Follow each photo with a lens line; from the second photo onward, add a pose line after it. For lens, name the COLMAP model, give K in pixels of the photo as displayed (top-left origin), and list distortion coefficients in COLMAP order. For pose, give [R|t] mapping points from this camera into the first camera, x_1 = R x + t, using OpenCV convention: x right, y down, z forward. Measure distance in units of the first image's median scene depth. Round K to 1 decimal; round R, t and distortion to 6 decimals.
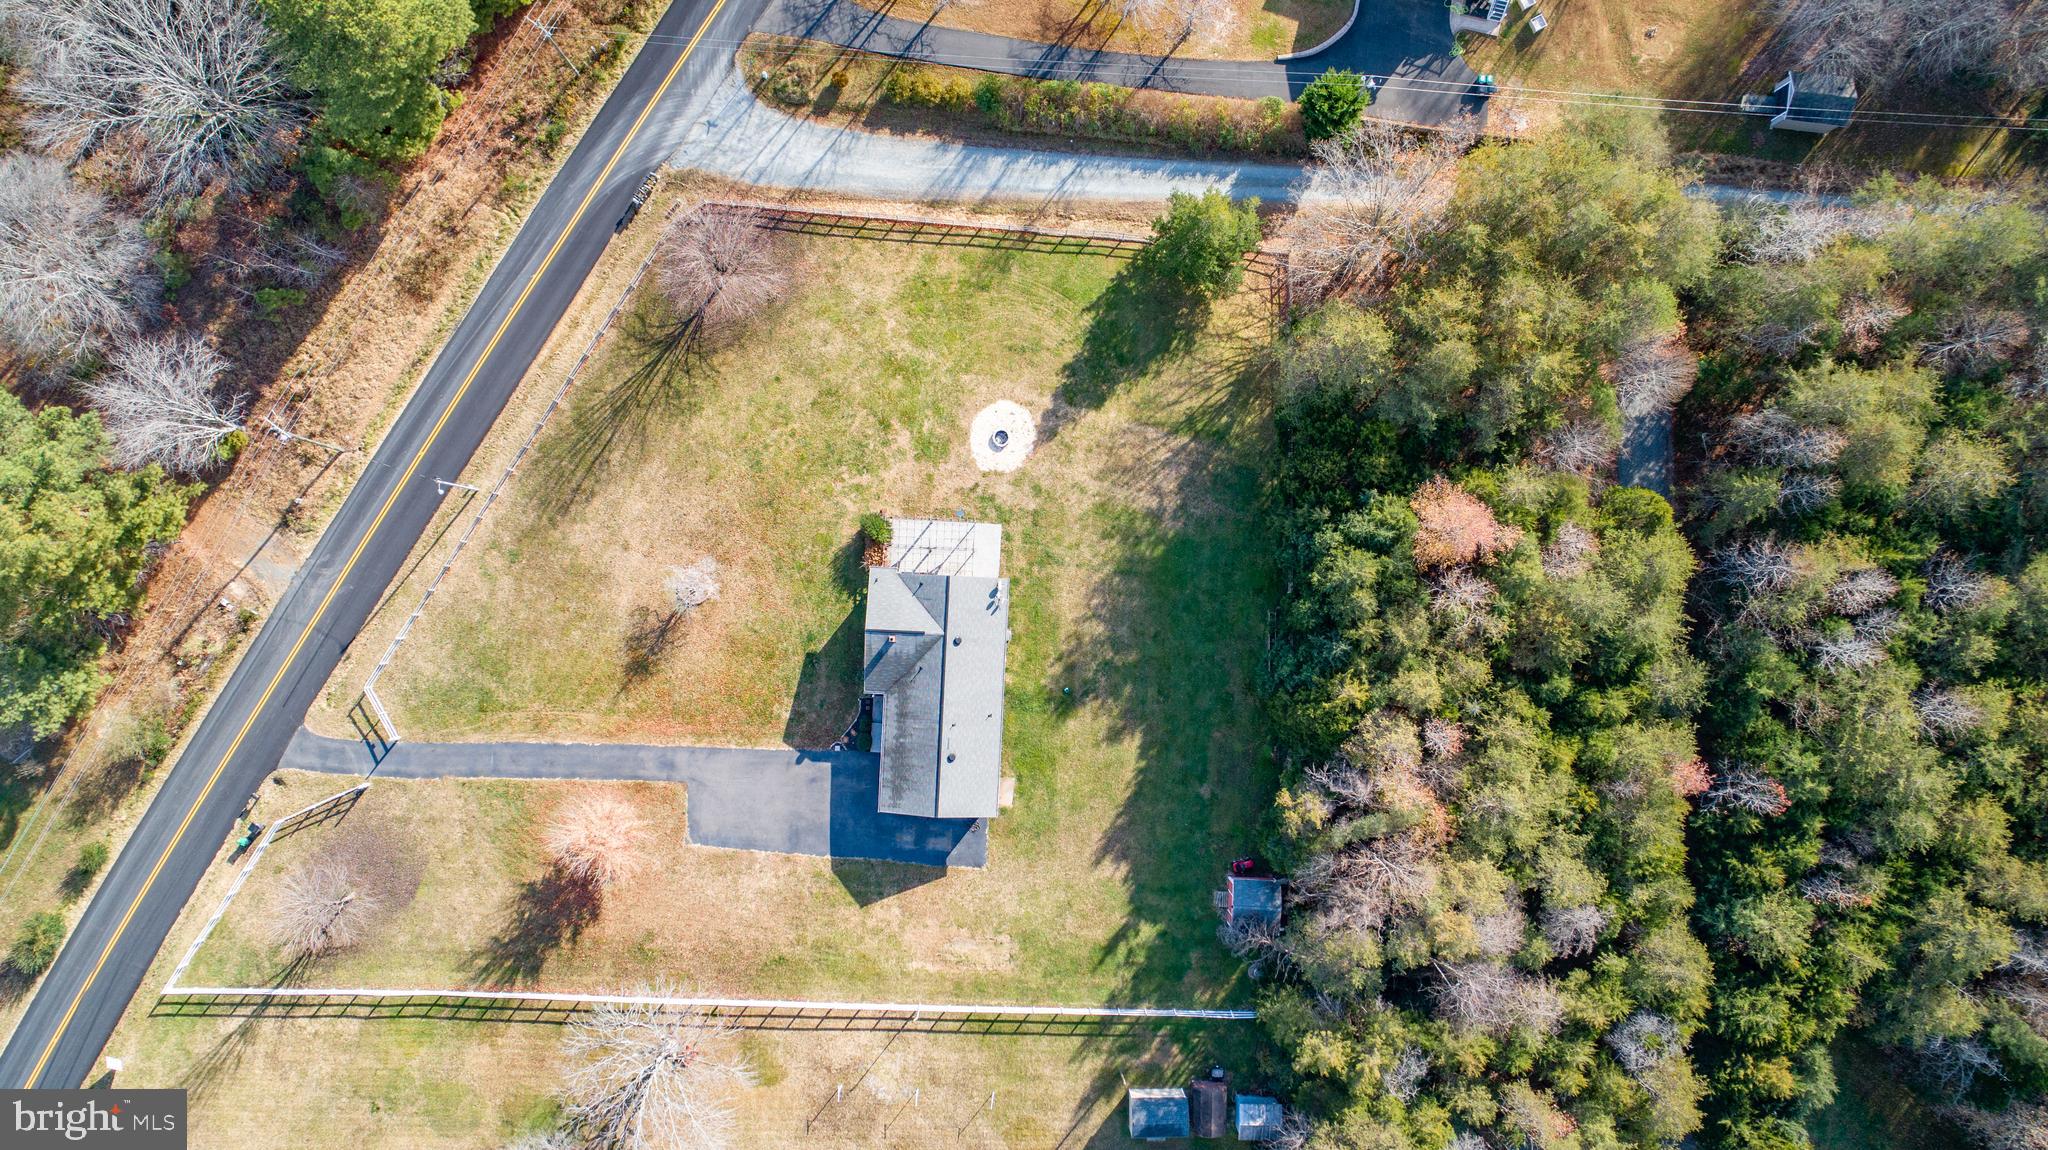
lens RADIAL K [[1376.0, 0, 1021.4], [0, 1376.0, 582.1], [0, 0, 1]] dist [-0.016338, 0.016341]
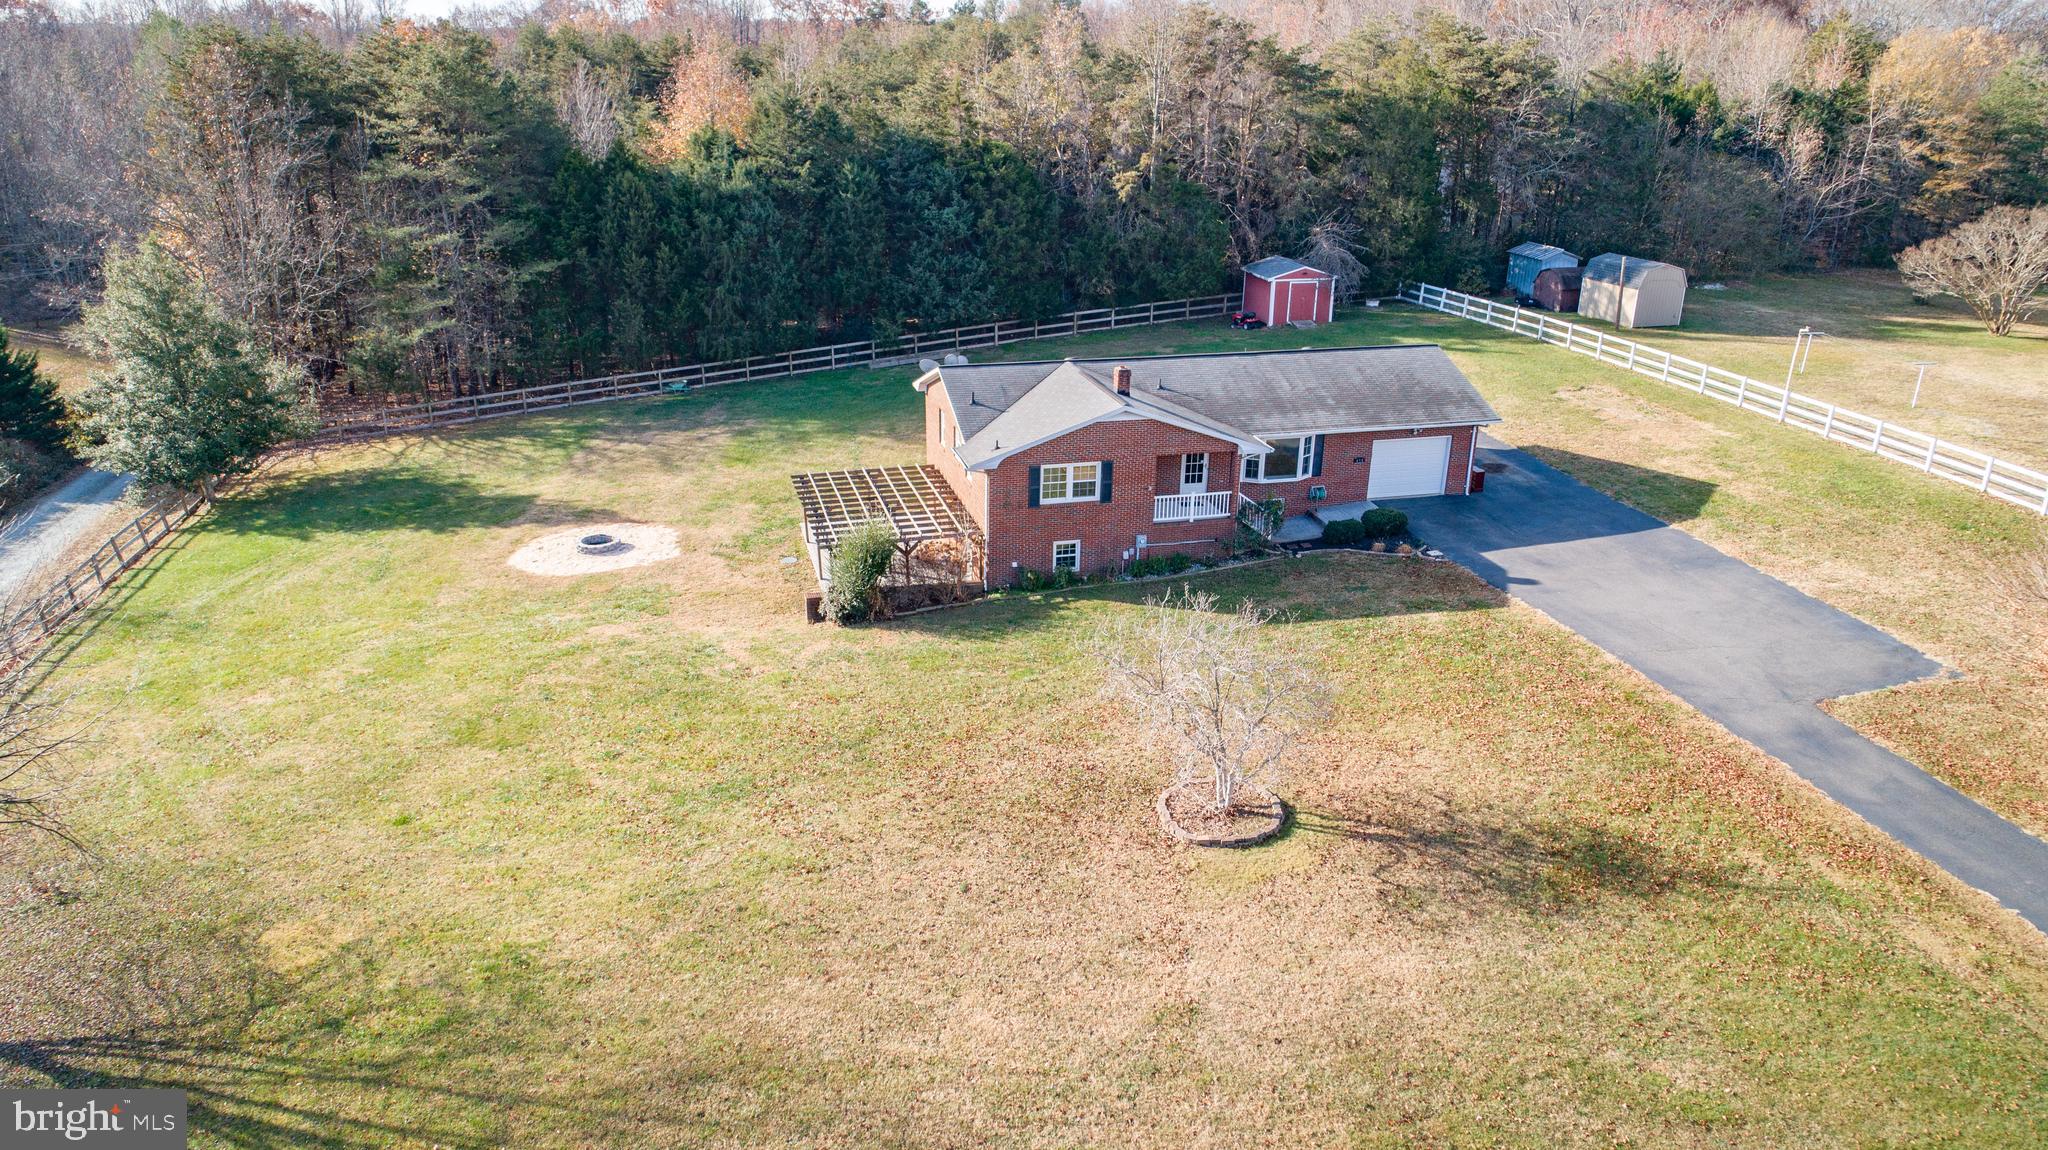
lens RADIAL K [[1378.9, 0, 1021.3], [0, 1378.9, 577.1], [0, 0, 1]] dist [-0.012539, 0.009432]
pose [[-0.301310, -0.362310, 0.882011, -0.446664], [0.953161, -0.088846, 0.289120, -0.106555], [-0.026387, 0.927813, 0.372110, 0.858602]]
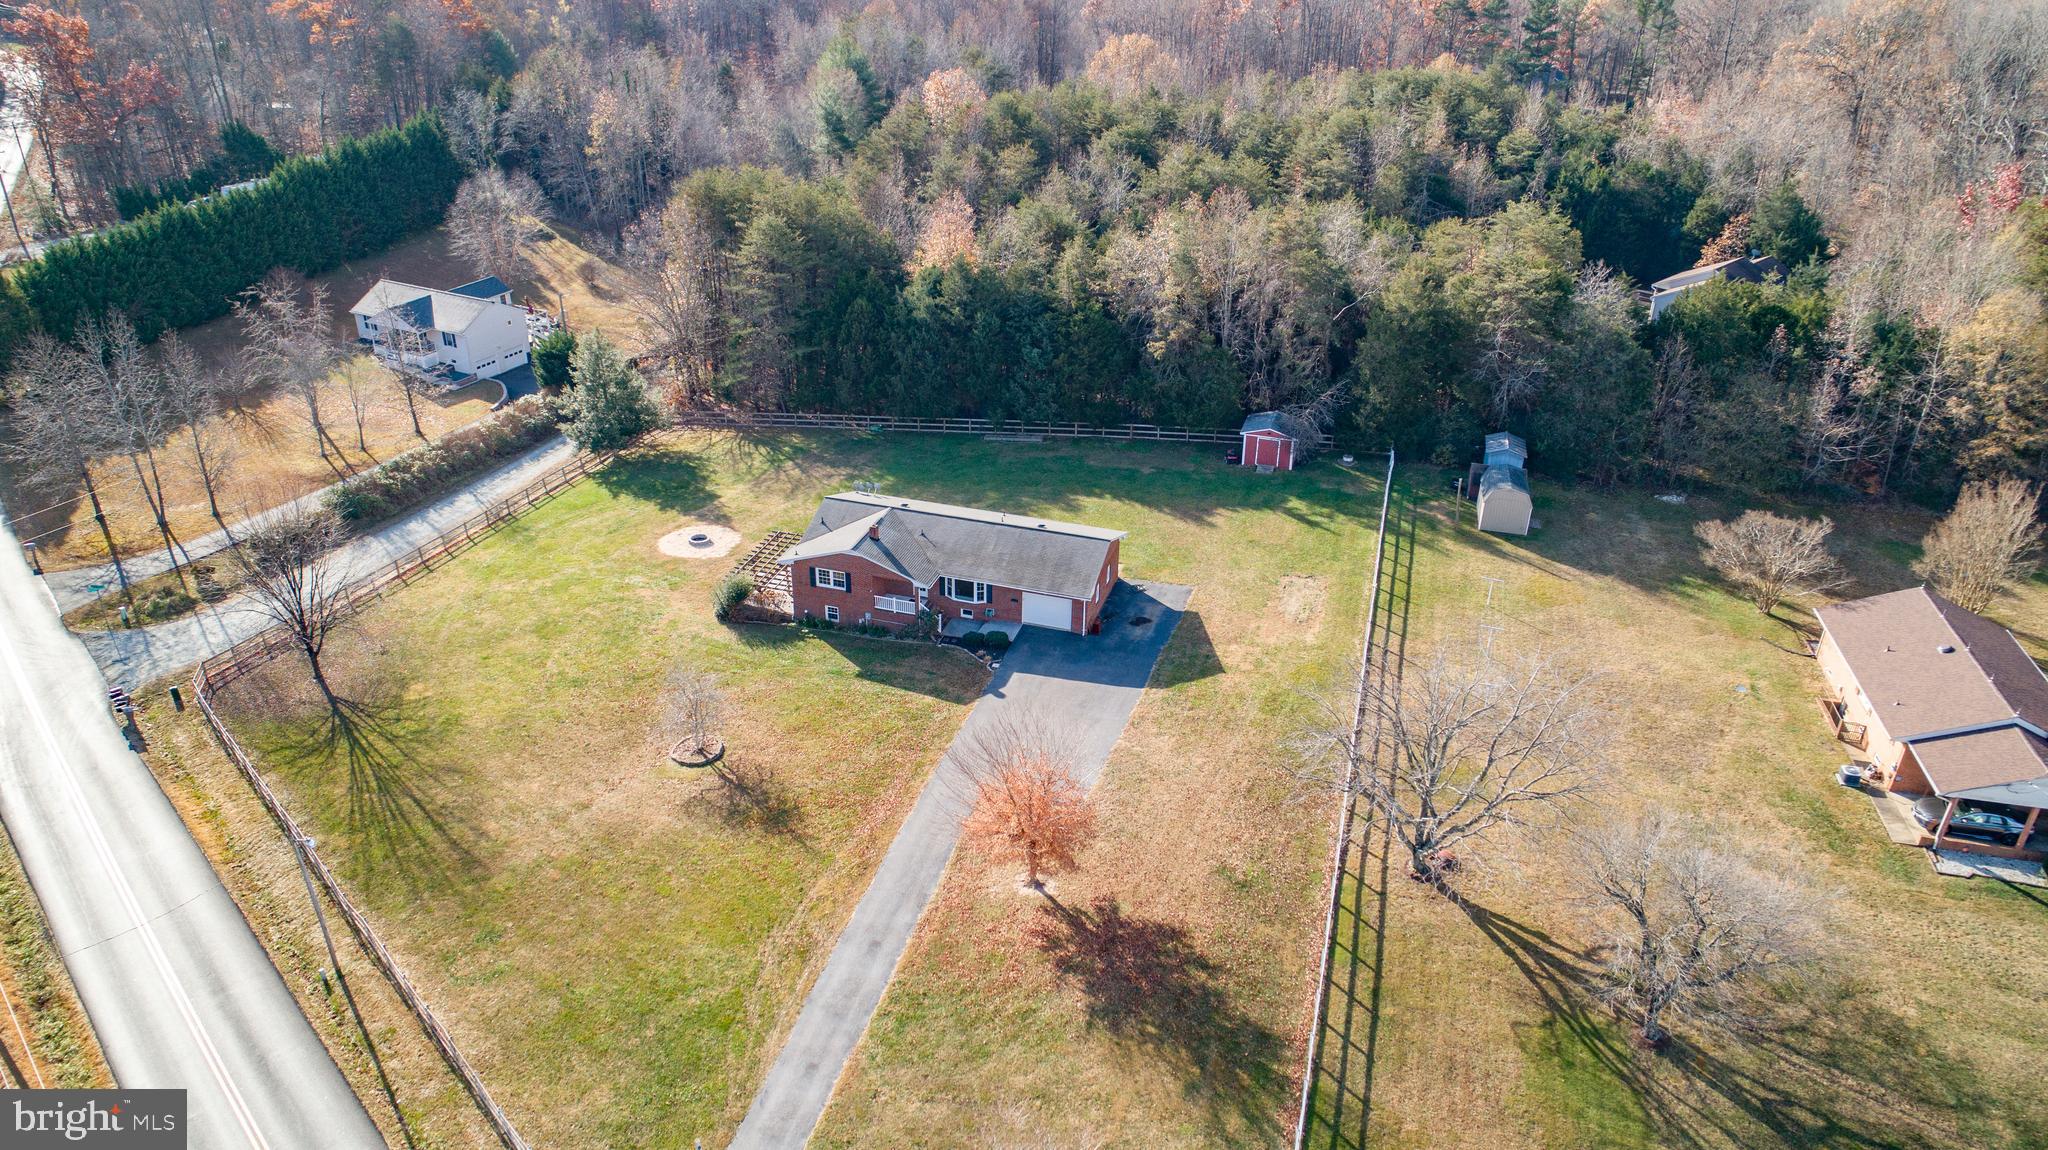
lens RADIAL K [[1378.9, 0, 1021.3], [0, 1378.9, 577.1], [0, 0, 1]] dist [-0.012539, 0.009432]
pose [[0.256502, -0.460455, 0.849816, -0.711094], [0.966283, 0.142600, -0.214390, 0.278081], [-0.022467, 0.876154, 0.481507, 0.614097]]
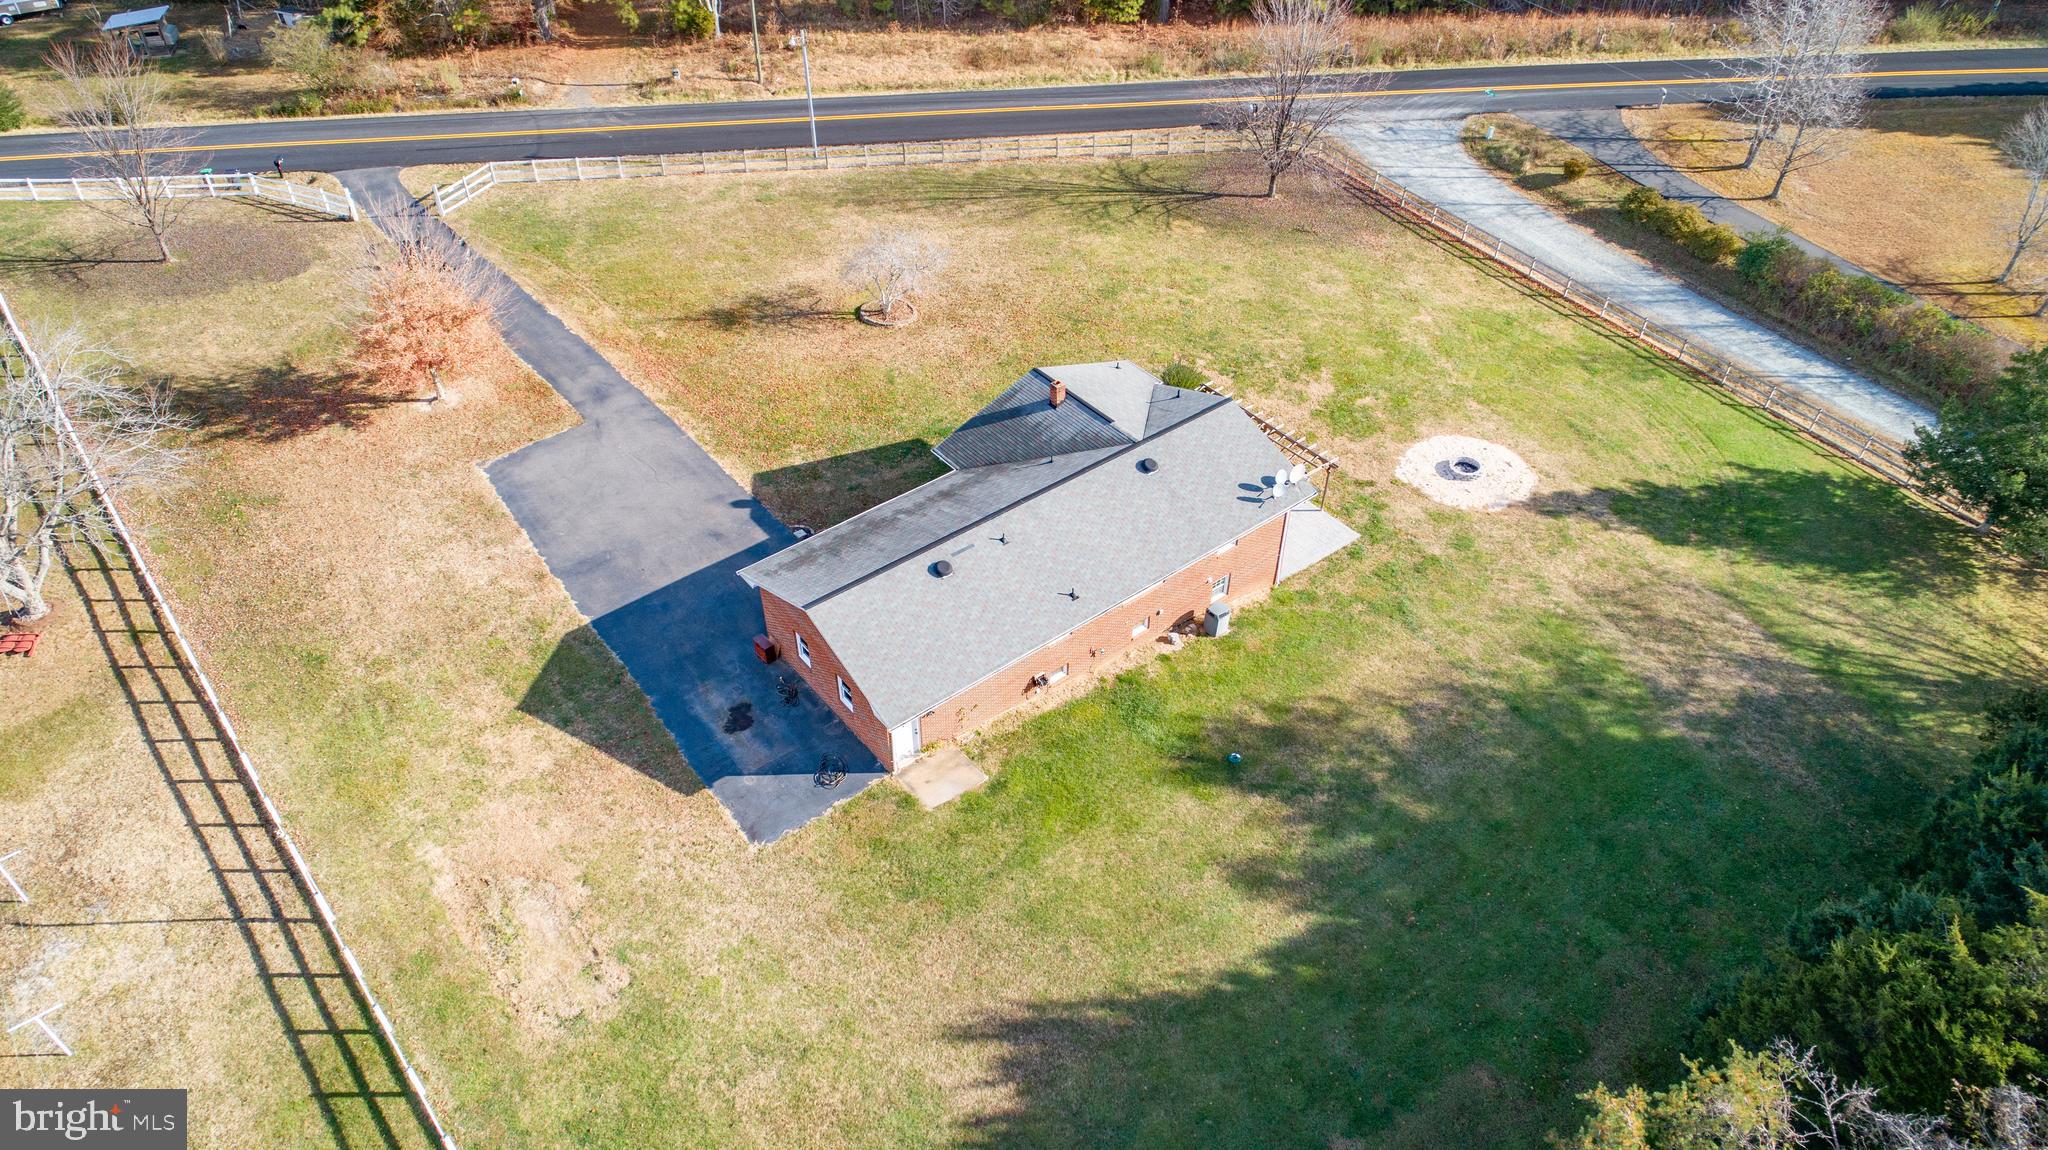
lens RADIAL K [[1376.0, 0, 1021.4], [0, 1376.0, 582.1], [0, 0, 1]] dist [-0.016338, 0.016341]
pose [[0.654705, 0.495247, -0.571044, 0.198709], [-0.755677, 0.446504, -0.479151, 0.299007], [0.017675, 0.745227, 0.666576, 0.690463]]
